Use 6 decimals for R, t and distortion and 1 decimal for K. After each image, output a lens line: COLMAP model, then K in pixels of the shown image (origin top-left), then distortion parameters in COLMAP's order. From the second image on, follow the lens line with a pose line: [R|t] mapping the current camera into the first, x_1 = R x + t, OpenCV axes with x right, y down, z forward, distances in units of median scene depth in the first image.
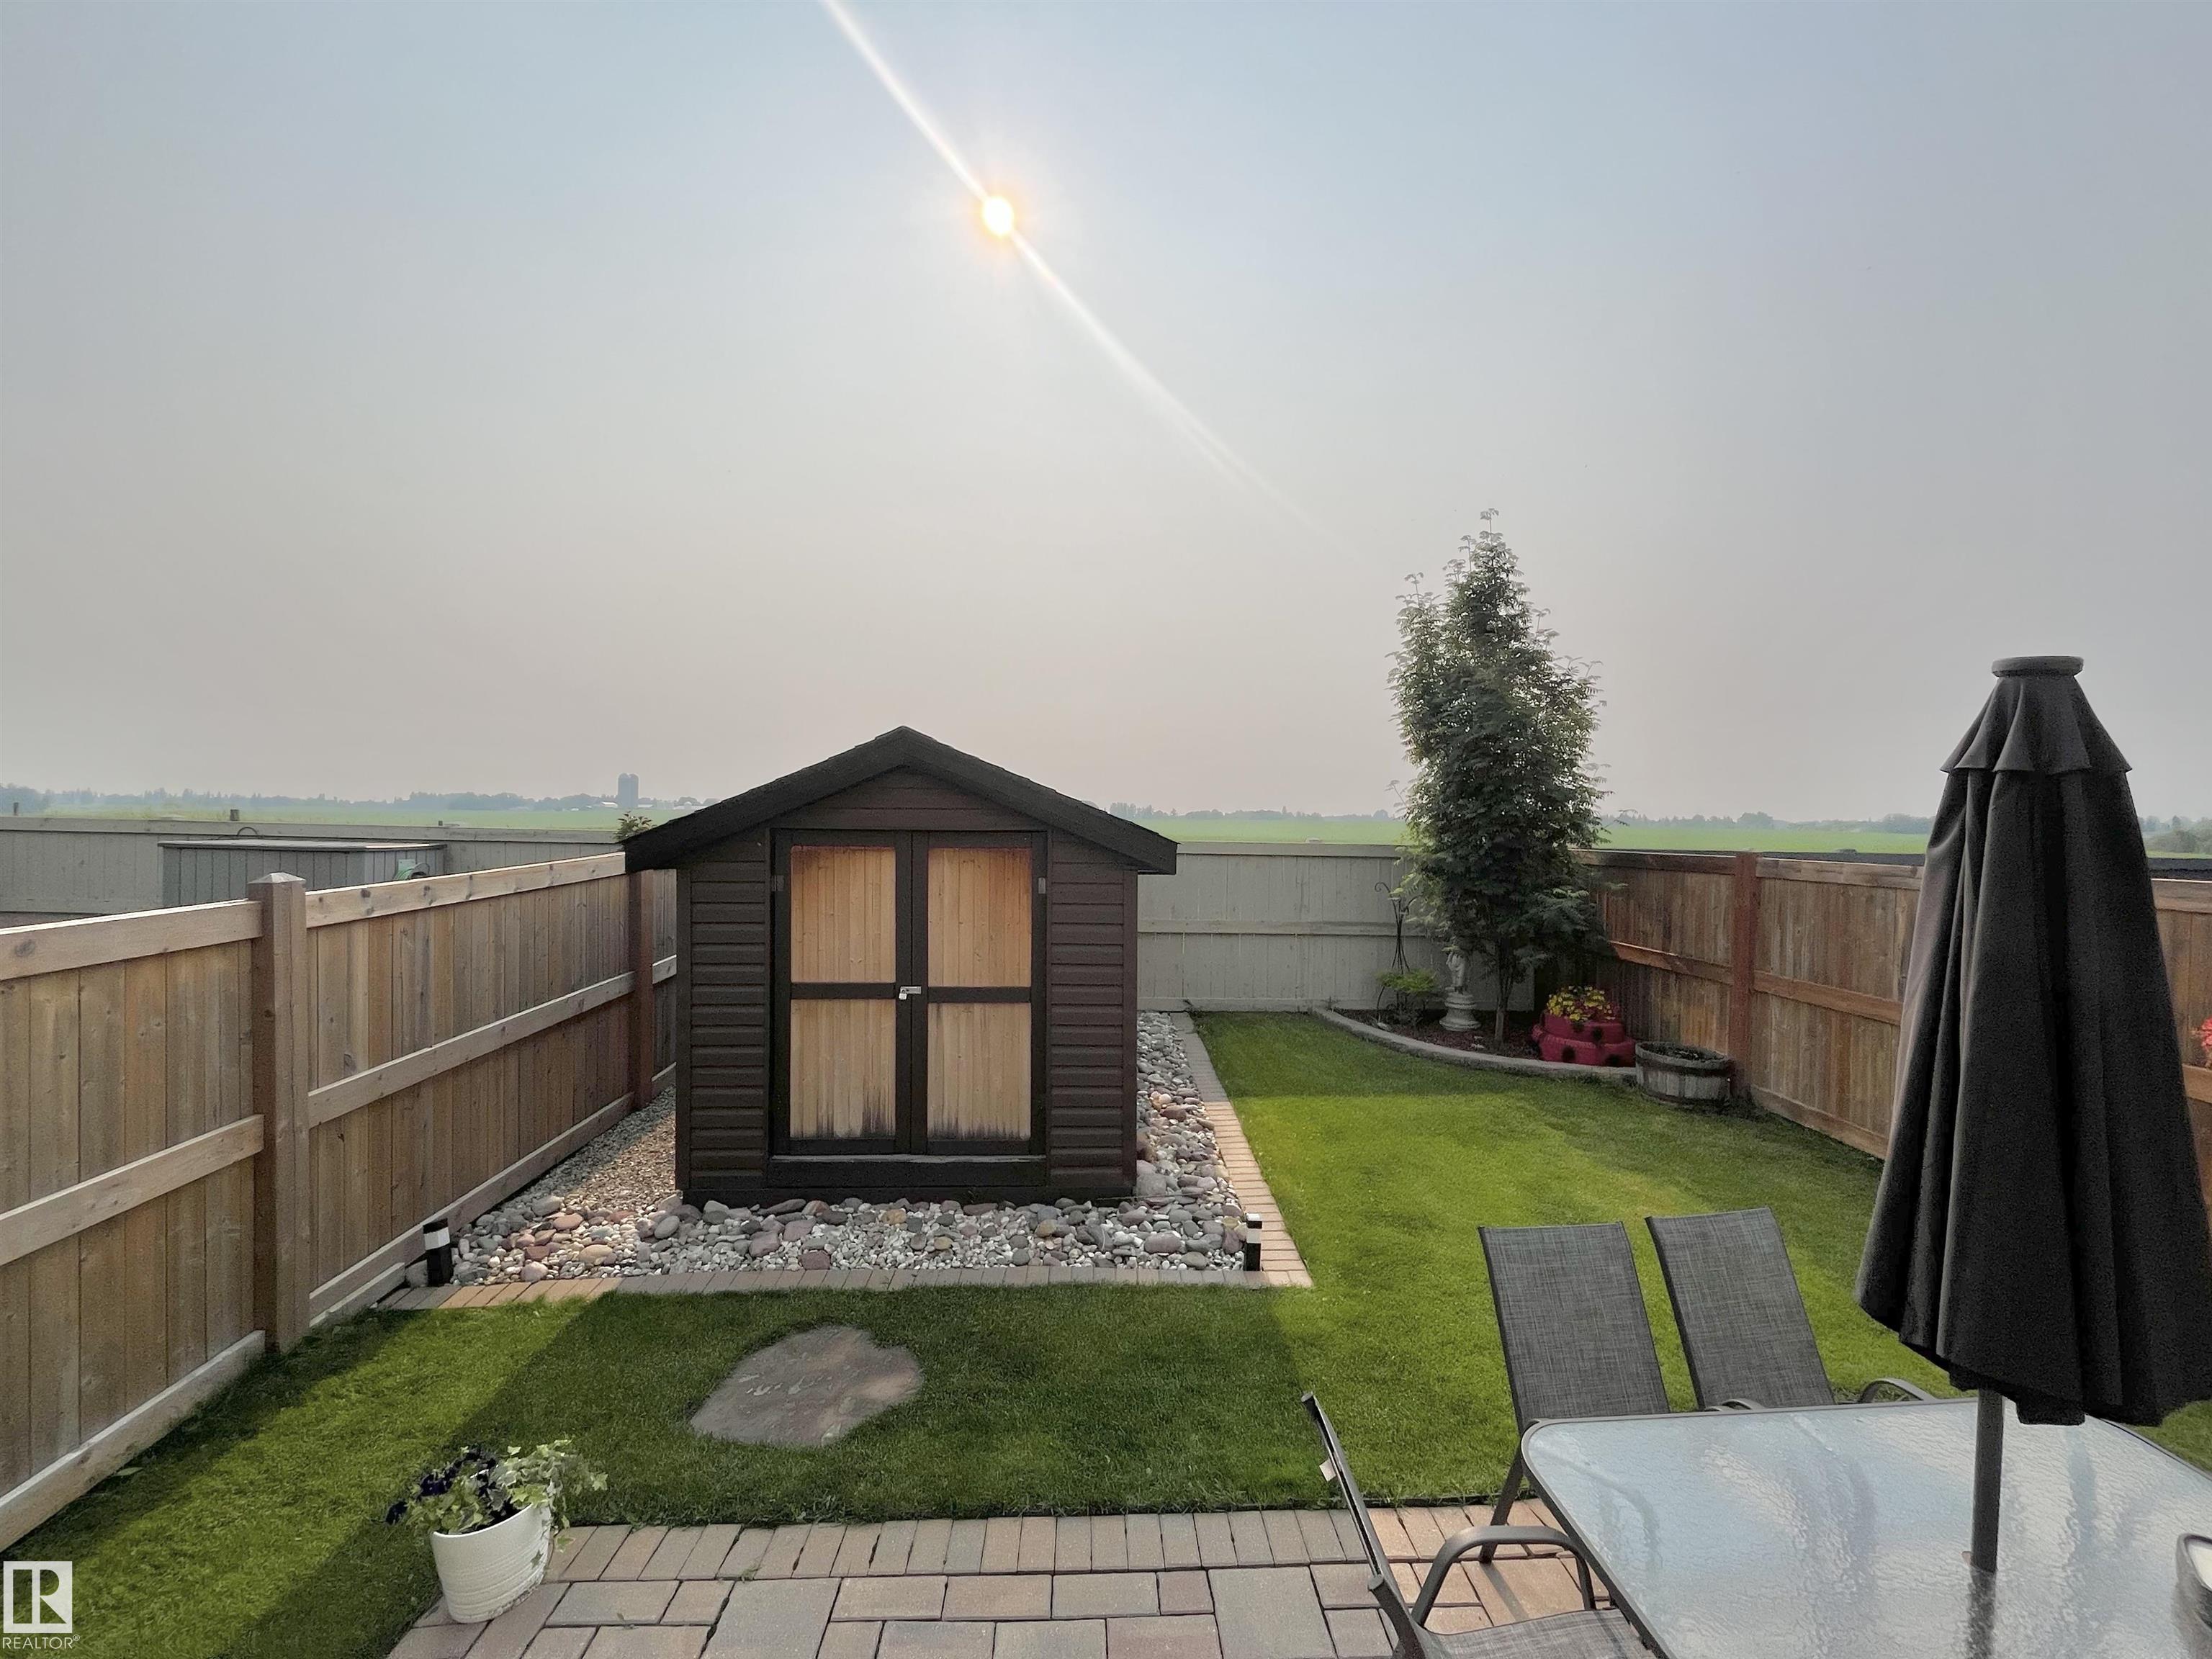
lens RADIAL K [[899.6, 0, 1110.2], [0, 899.6, 829.1], [0, 0, 1]] dist [-0.004434, 0.000188]
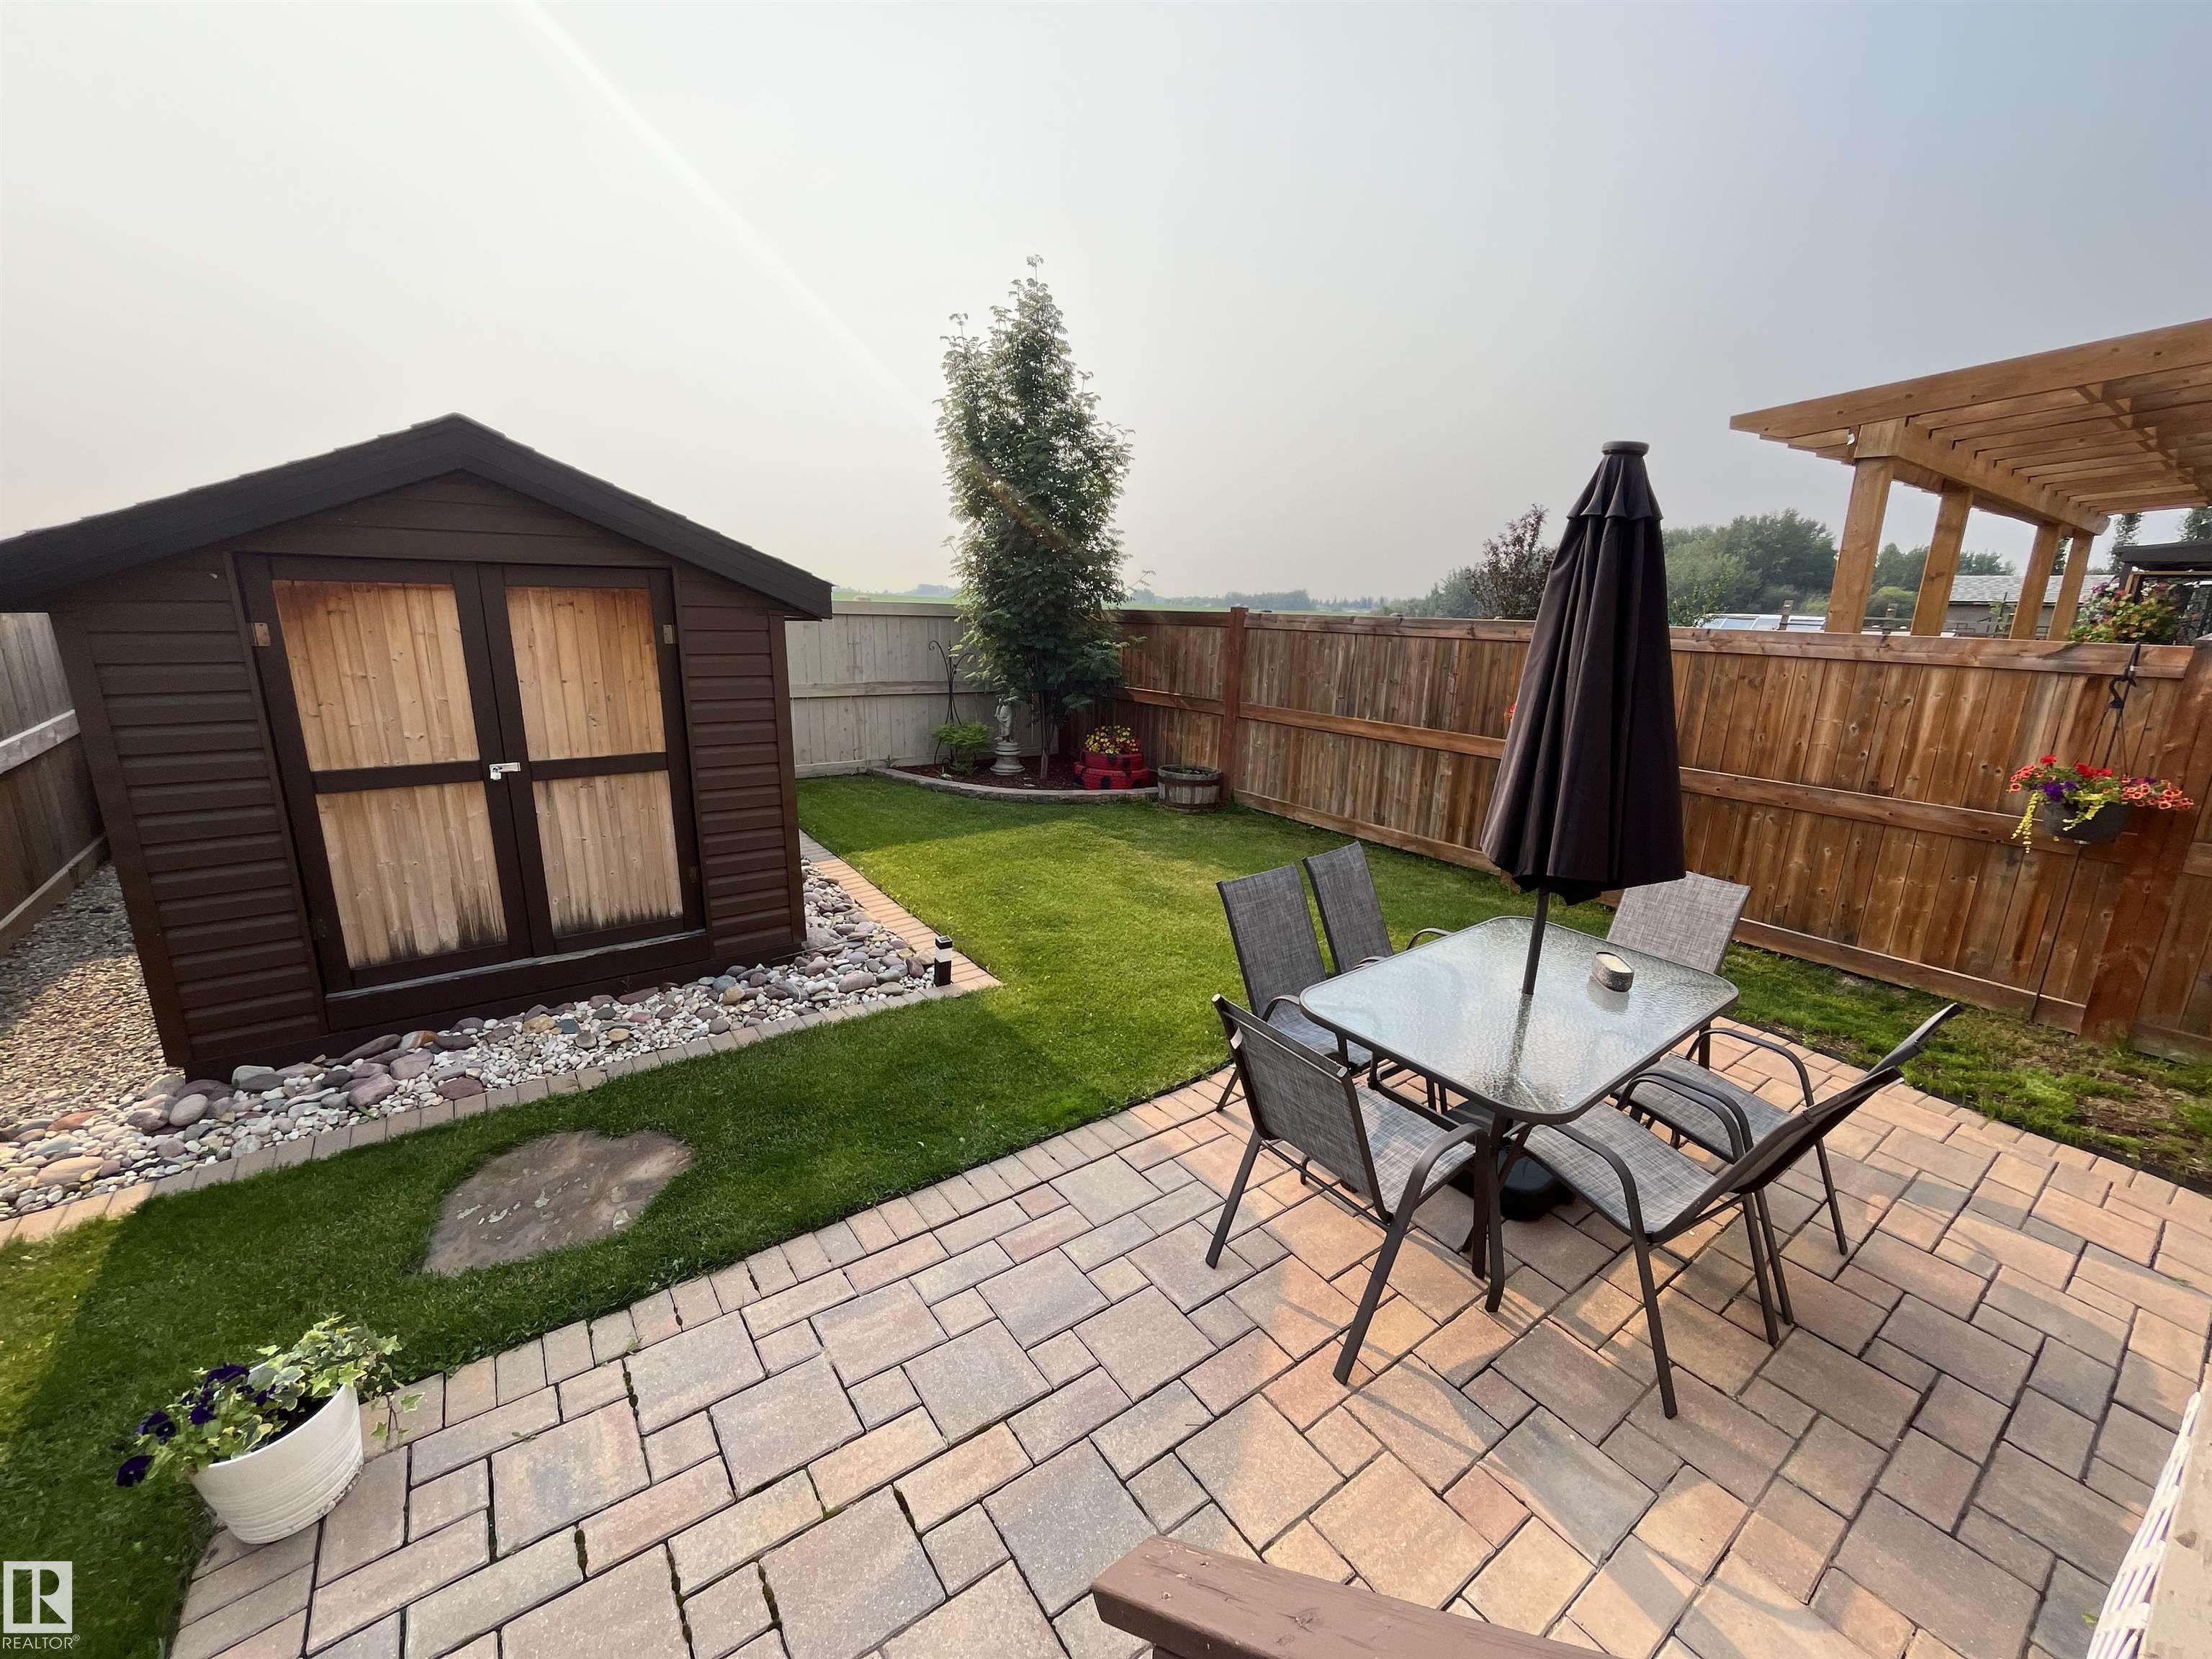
lens RADIAL K [[899.6, 0, 1110.2], [0, 899.6, 829.1], [0, 0, 1]] dist [-0.004434, 0.000188]
pose [[0.831083, -0.126380, 0.541599, -0.202099], [-0.010999, 0.969913, 0.243202, 0.028318], [-0.556039, -0.208078, 0.804689, 0.031149]]
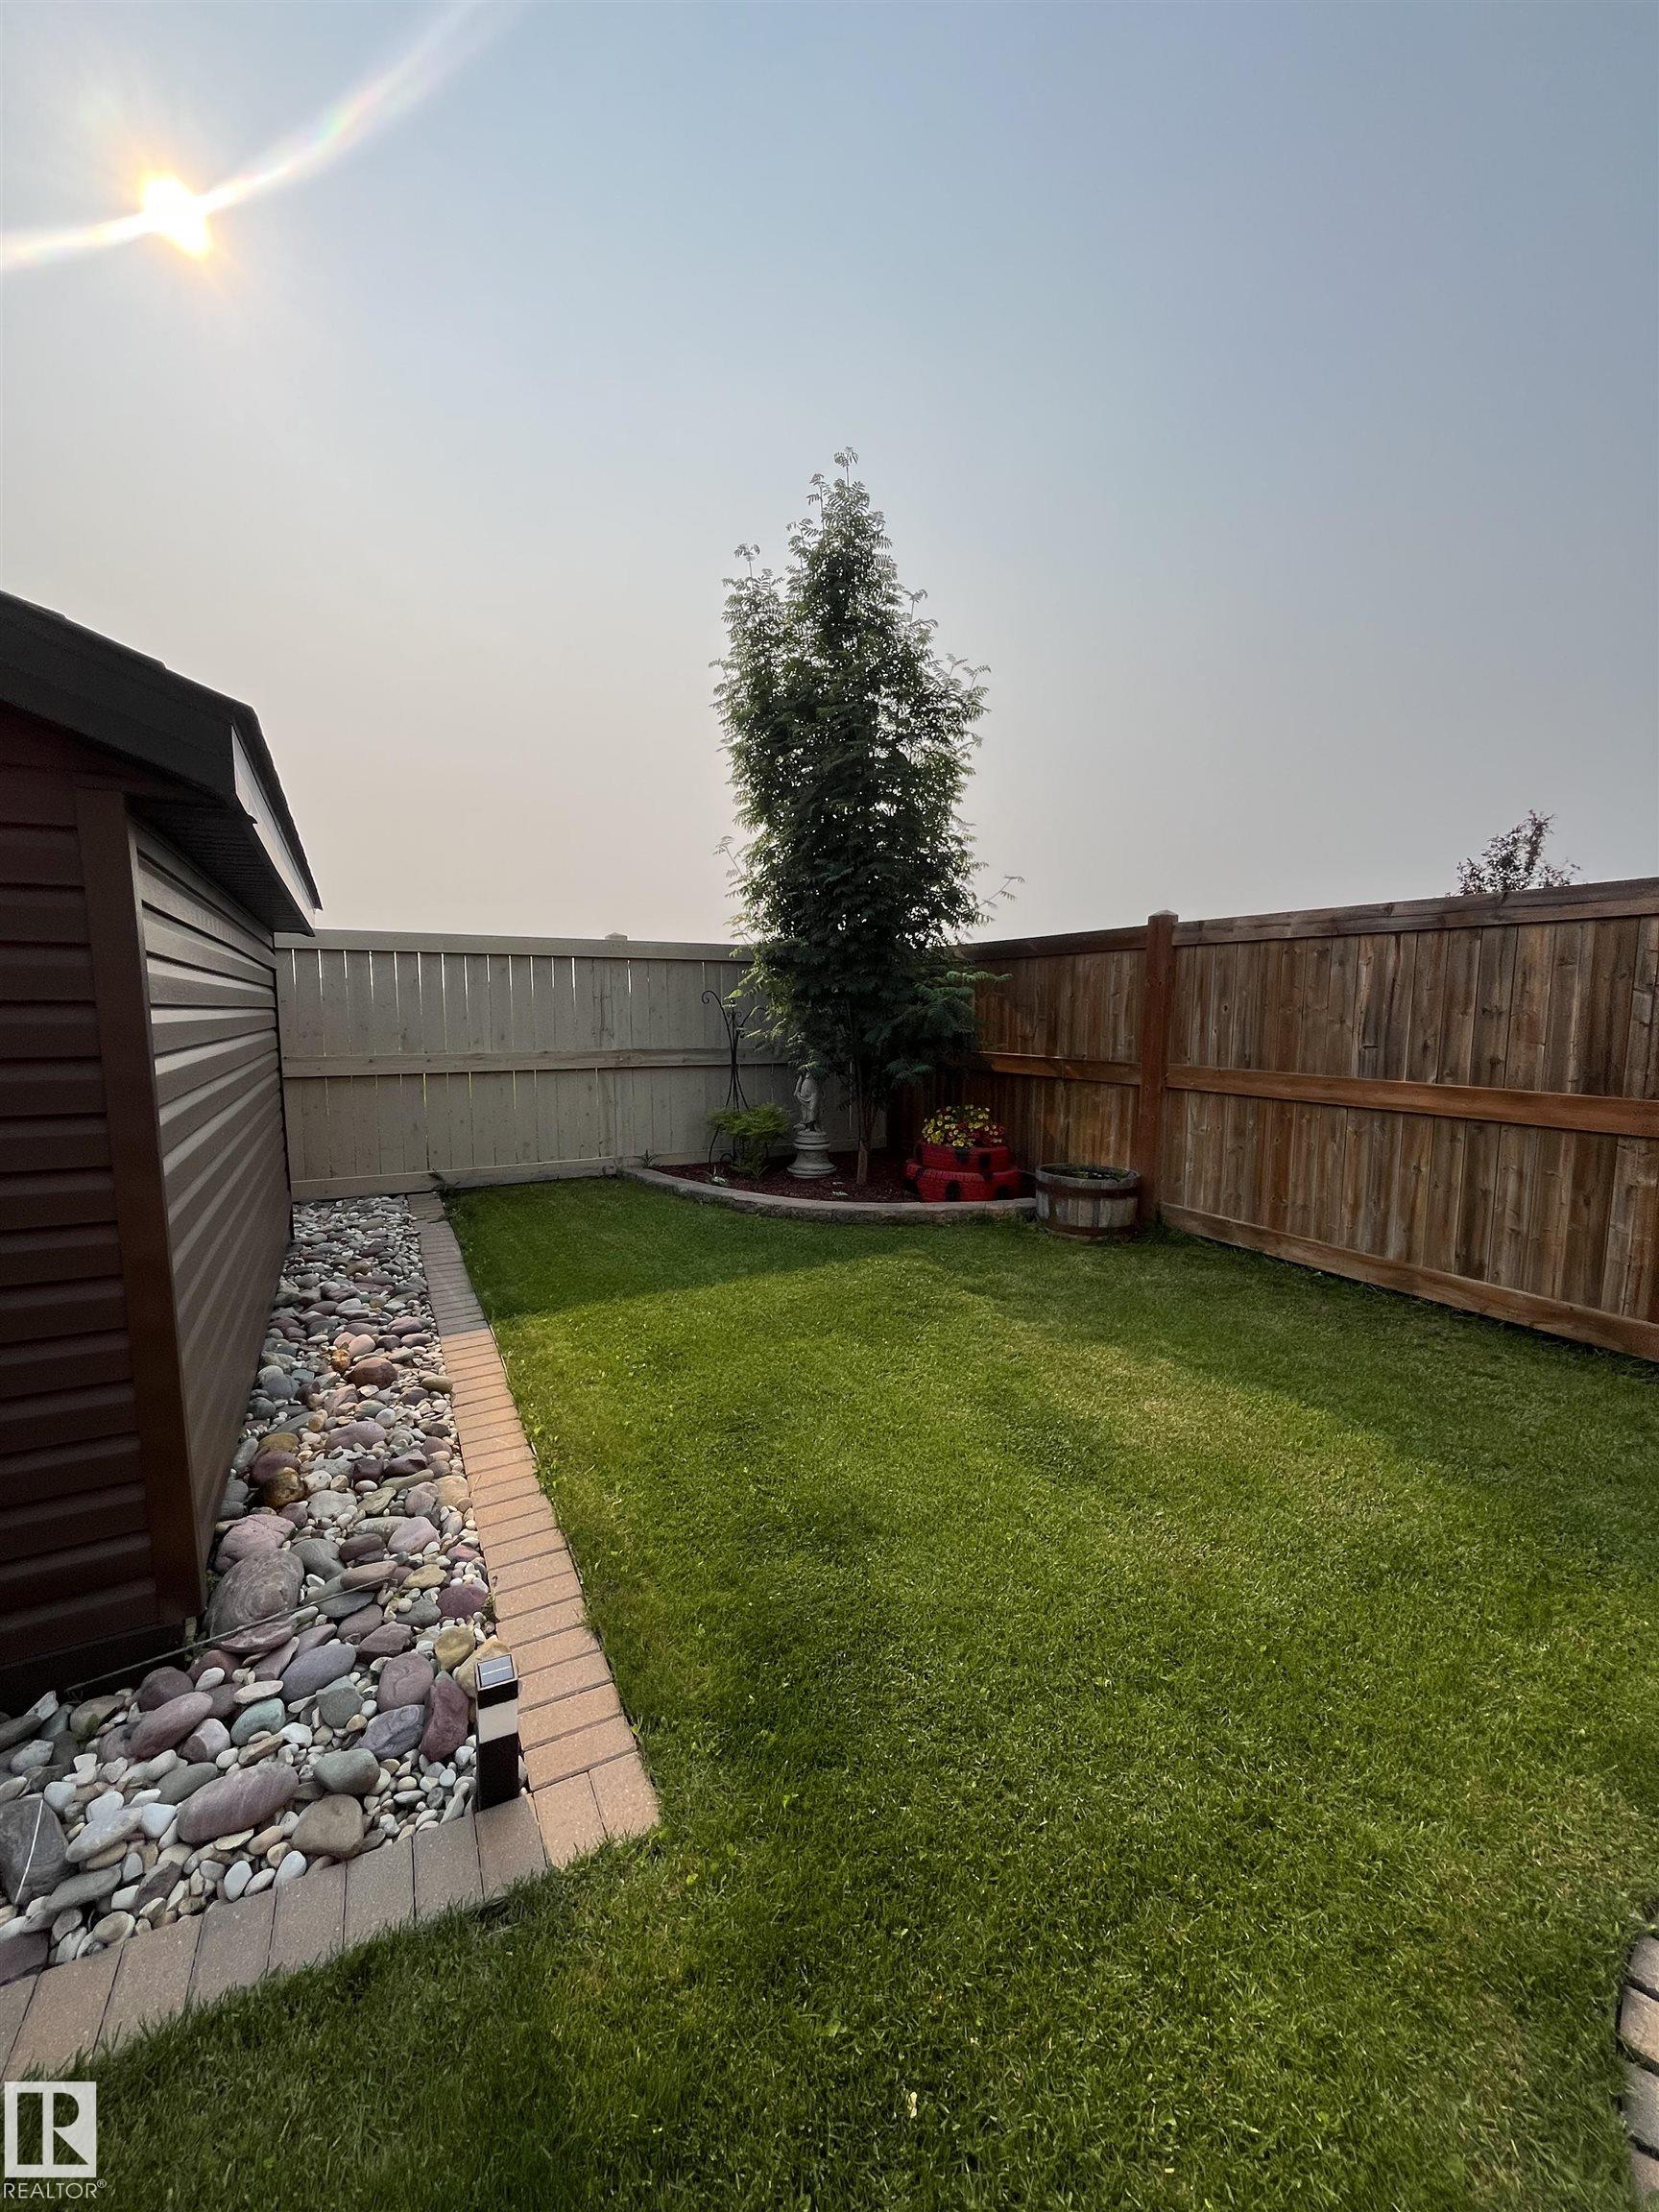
lens RADIAL K [[899.6, 0, 829.5], [0, 899.6, 1106.0], [0, 0, 1]] dist [-0.004434, 0.000188]
pose [[0.898797, -0.062728, 0.433853, 0.112935], [0.014240, 0.993365, 0.114123, 0.124250], [-0.438133, -0.096395, 0.893727, 0.510310]]
